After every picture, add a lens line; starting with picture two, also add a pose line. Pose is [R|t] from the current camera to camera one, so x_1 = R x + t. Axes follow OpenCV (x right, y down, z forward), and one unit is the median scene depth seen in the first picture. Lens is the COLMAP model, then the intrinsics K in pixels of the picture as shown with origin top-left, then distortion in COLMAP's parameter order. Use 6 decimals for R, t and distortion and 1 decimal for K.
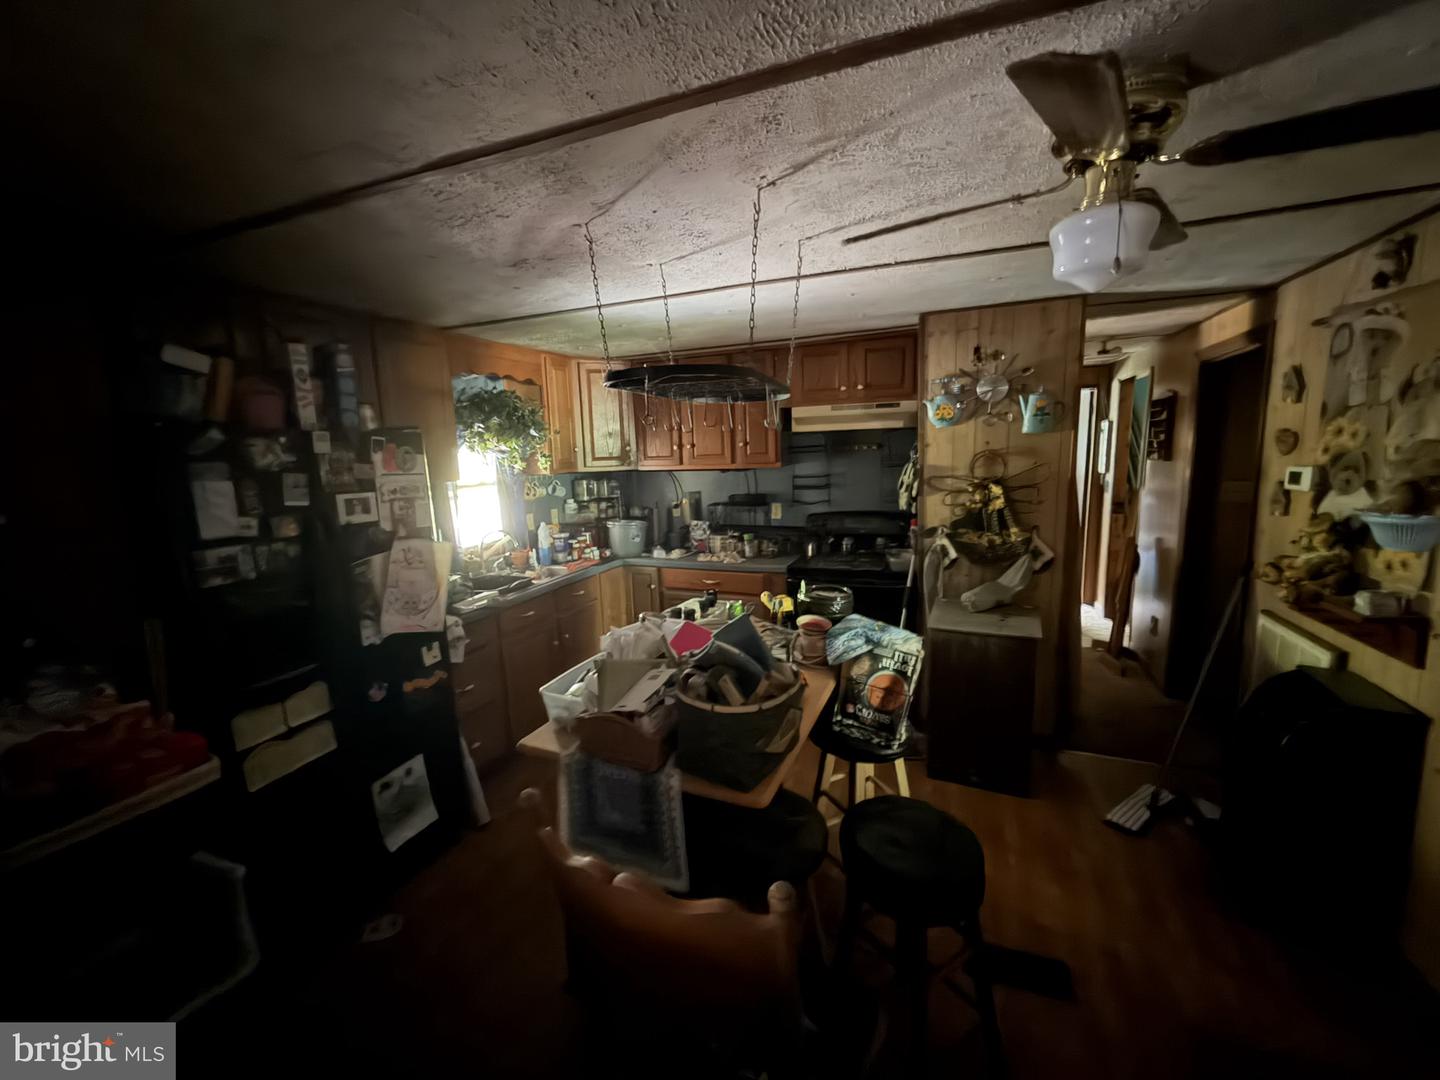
lens RADIAL K [[572.3, 0, 714.9], [0, 572.3, 538.9], [0, 0, 1]] dist [0.004501, -0.000861]
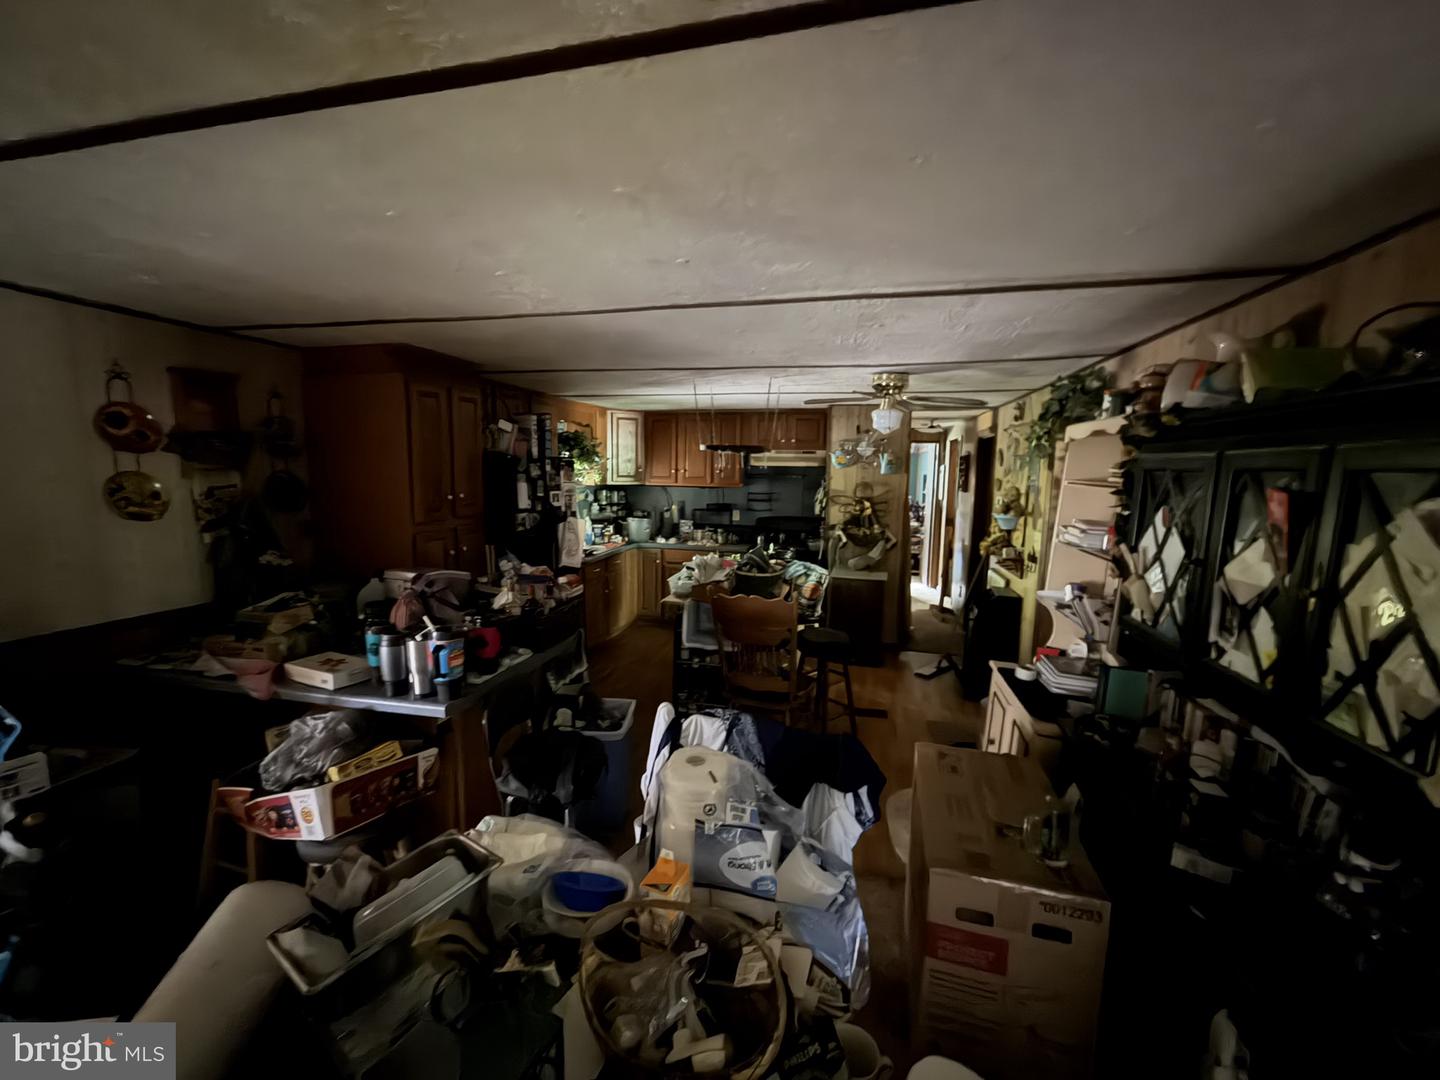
lens RADIAL K [[572.3, 0, 714.8], [0, 572.3, 539.6], [0, 0, 1]] dist [0.004501, -0.000861]
pose [[0.987250, 0.026242, 0.157001, -0.255384], [-0.021305, 0.999227, -0.033047, 0.092519], [-0.157747, 0.029281, 0.987045, -0.677224]]
